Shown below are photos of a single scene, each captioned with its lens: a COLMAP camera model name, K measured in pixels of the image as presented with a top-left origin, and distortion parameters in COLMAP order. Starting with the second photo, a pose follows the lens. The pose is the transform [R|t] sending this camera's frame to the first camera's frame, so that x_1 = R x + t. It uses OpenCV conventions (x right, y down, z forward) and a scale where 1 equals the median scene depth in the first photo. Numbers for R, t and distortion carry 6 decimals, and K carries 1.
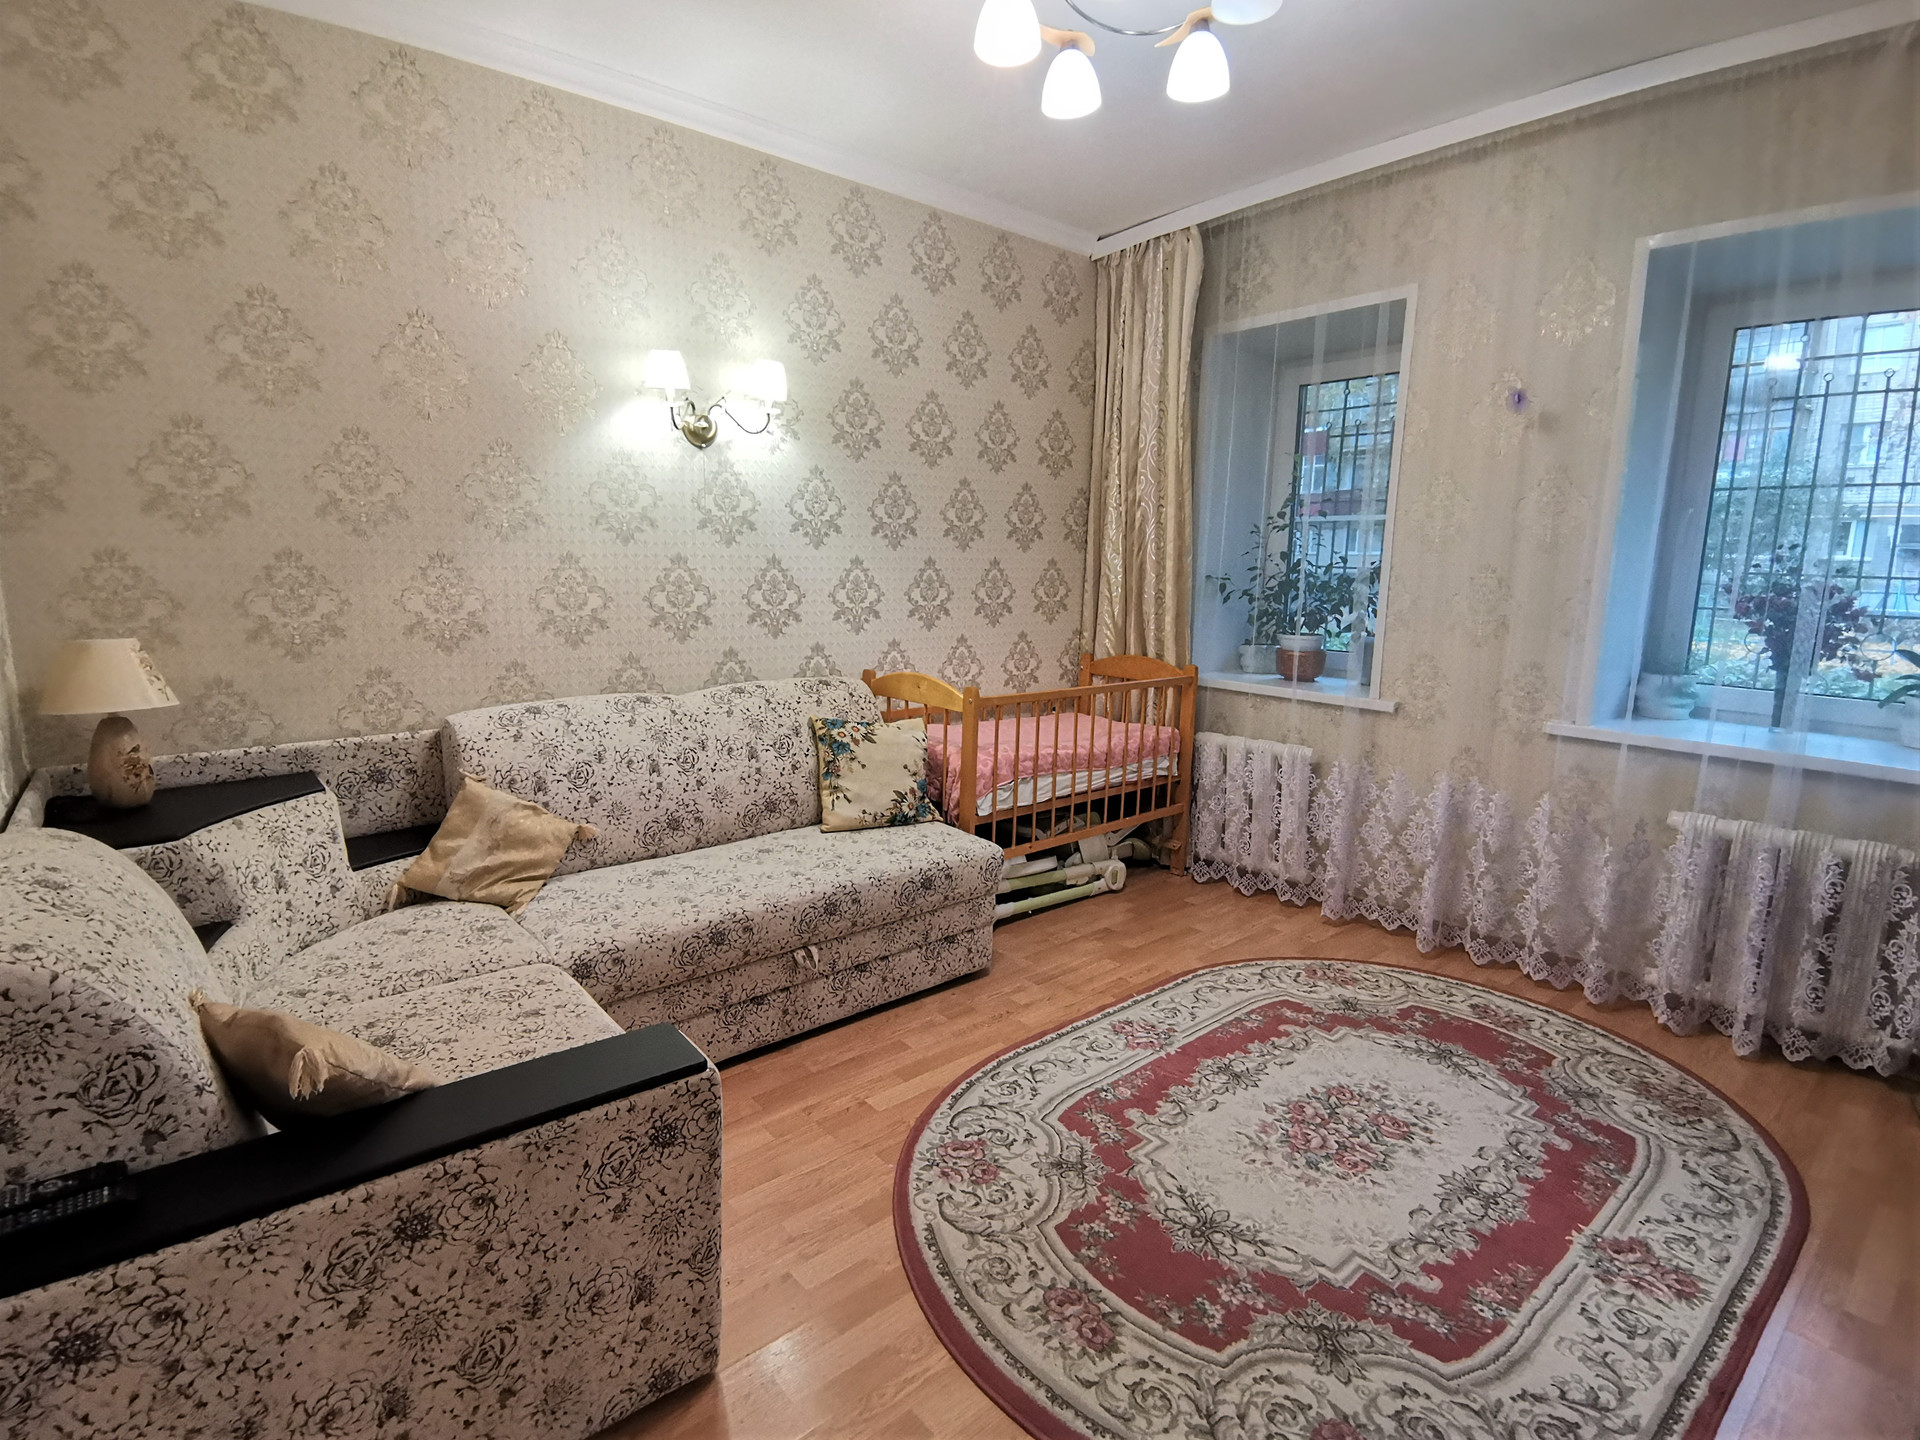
lens RADIAL K [[955.7, 0, 959.6], [0, 955.7, 738.8], [0, 0, 1]] dist [-0.002922, -0.008360]
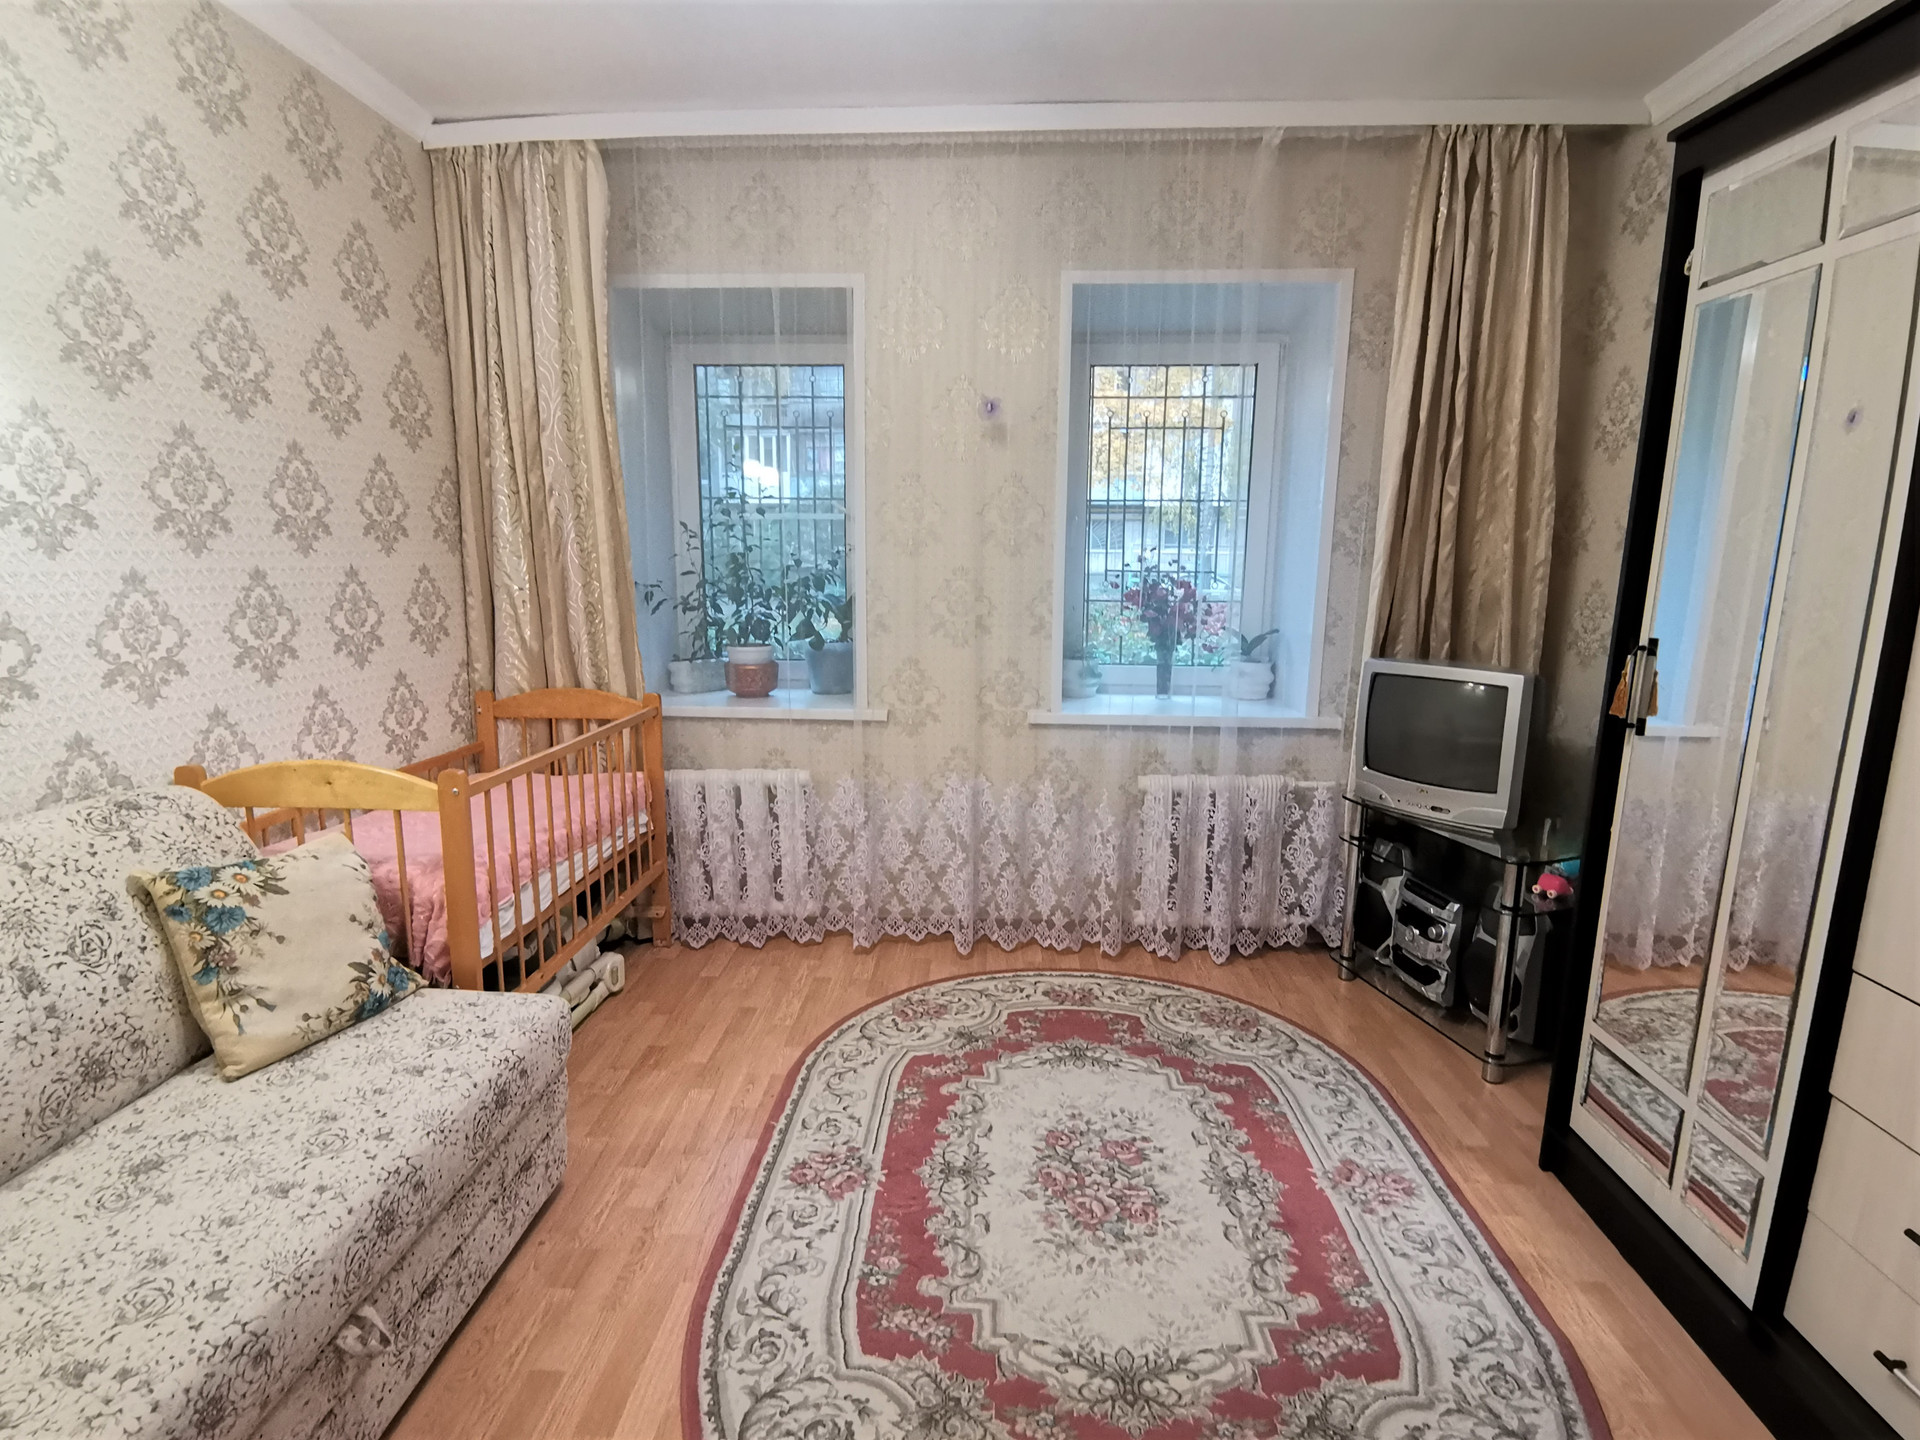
lens RADIAL K [[955.7, 0, 959.6], [0, 955.7, 738.8], [0, 0, 1]] dist [-0.002922, -0.008360]
pose [[0.678820, -0.144738, 0.719899, -0.226776], [0.138635, 0.988012, 0.067918, -0.075067], [-0.721099, 0.053699, 0.690748, 0.322034]]
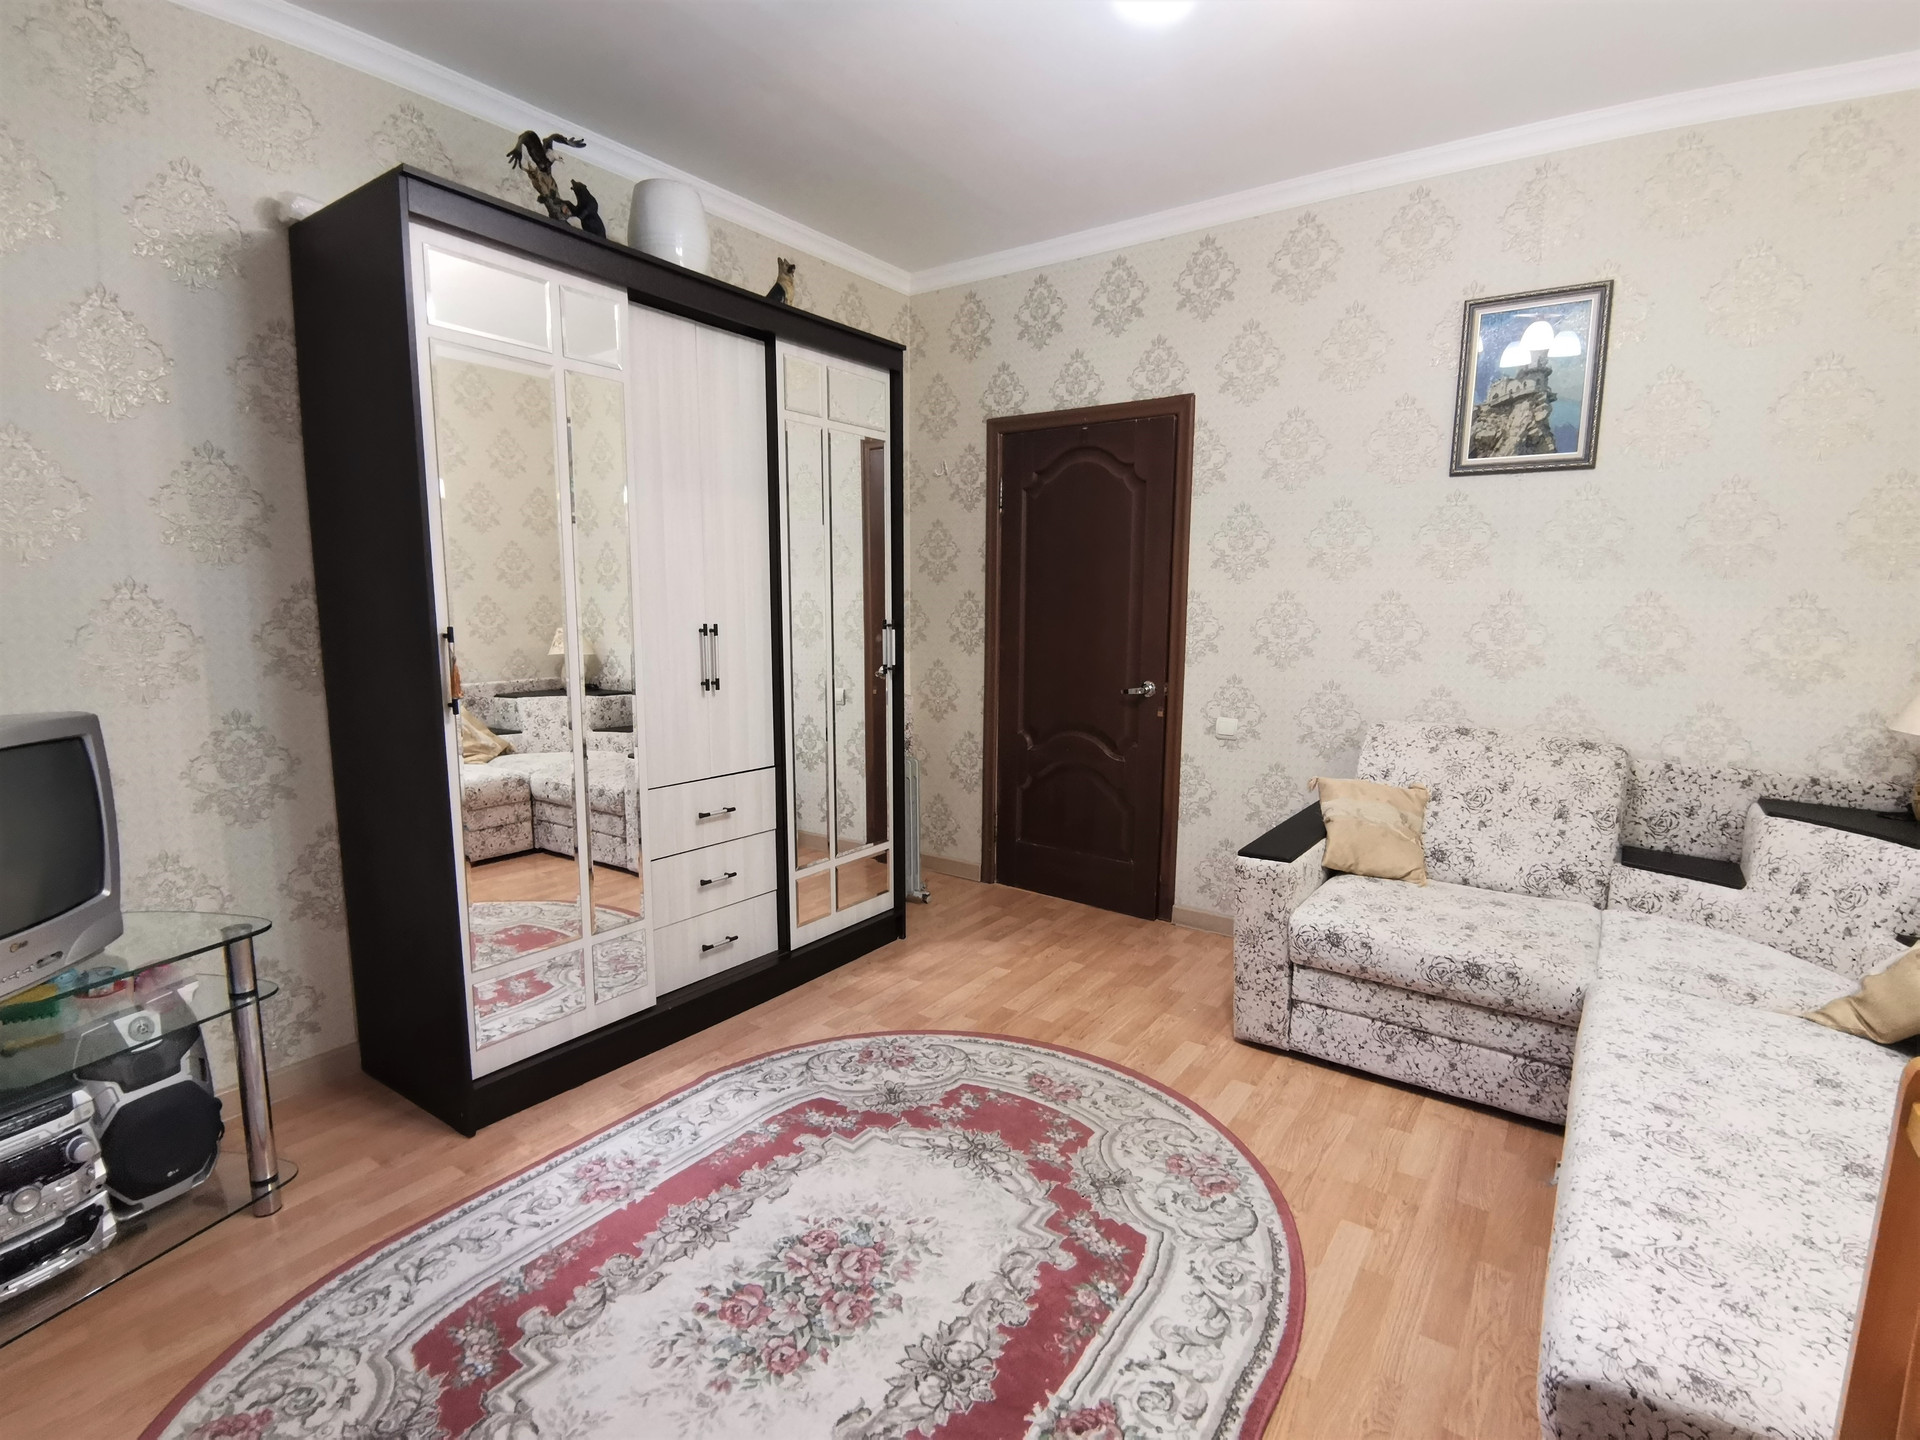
lens RADIAL K [[922.6, 0, 952.2], [0, 922.6, 737.1], [0, 0, 1]] dist [0.012244, -0.020706]
pose [[-0.970408, 0.017812, -0.240811, 0.348704], [-0.063515, 0.943328, 0.325726, -0.210725], [0.232966, 0.331382, -0.914283, 1.184998]]
